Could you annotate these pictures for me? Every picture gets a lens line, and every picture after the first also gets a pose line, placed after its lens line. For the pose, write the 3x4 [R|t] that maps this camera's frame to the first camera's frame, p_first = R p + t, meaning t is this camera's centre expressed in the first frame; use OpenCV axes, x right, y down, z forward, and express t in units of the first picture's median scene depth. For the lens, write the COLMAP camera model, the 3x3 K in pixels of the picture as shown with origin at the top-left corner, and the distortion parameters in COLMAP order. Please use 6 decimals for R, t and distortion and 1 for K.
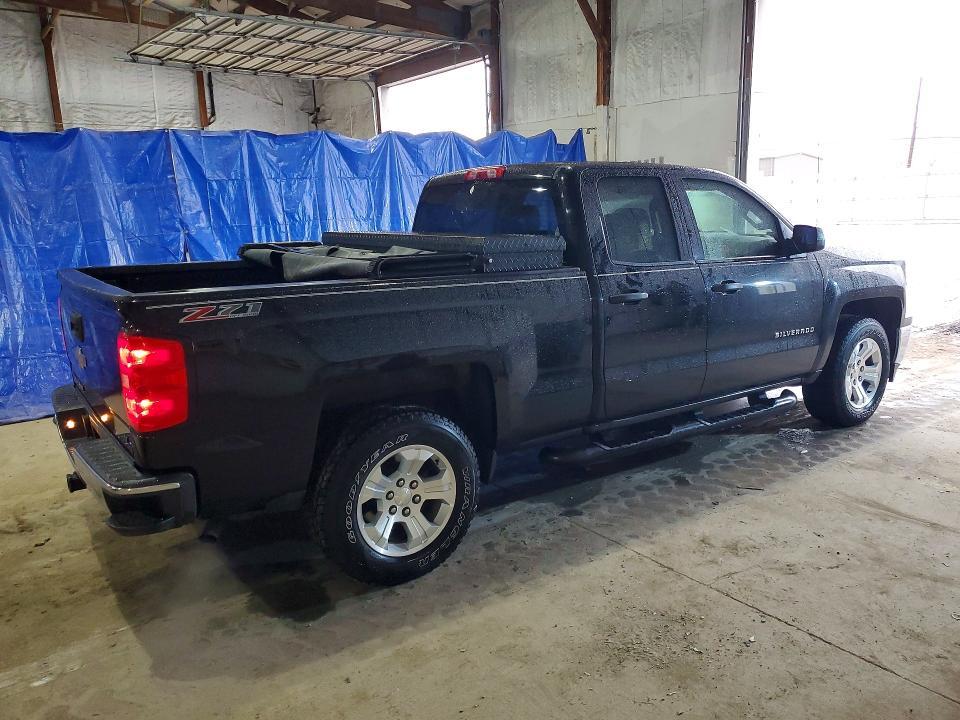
lens RADIAL K [[731.3, 0, 480.0], [0, 731.3, 360.0], [0, 0, 1]] dist [0.043028, -0.031567]
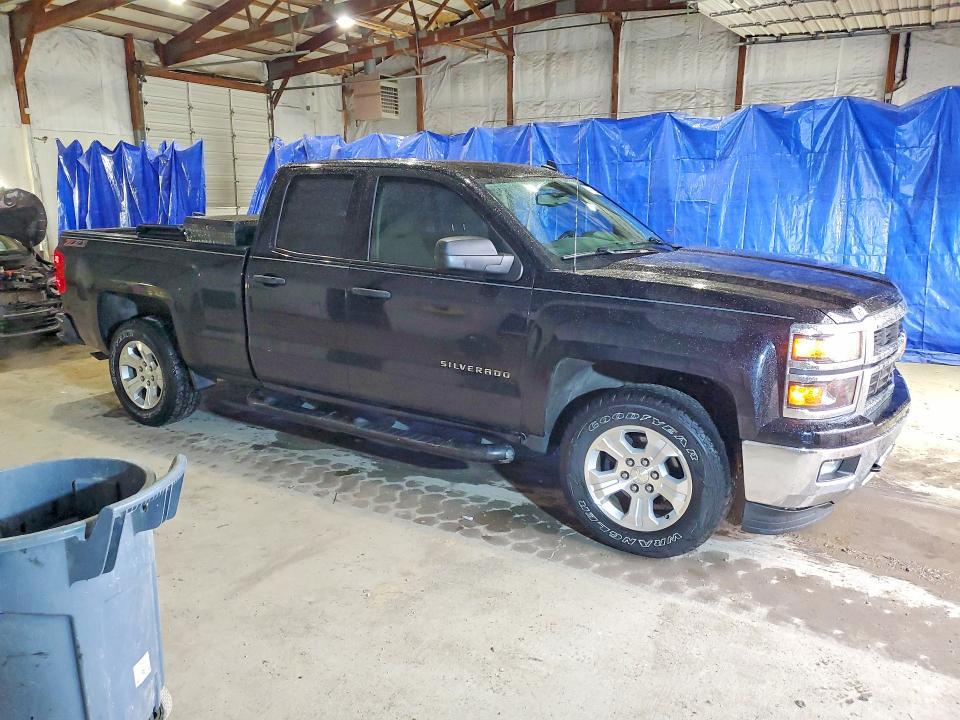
lens RADIAL K [[731.3, 0, 480.0], [0, 731.3, 360.0], [0, 0, 1]] dist [0.043028, -0.031567]
pose [[0.403869, 0.235538, -0.883975, 0.618199], [-0.198165, 0.965868, 0.166822, -0.098649], [0.893096, 0.107798, 0.436759, 0.359627]]
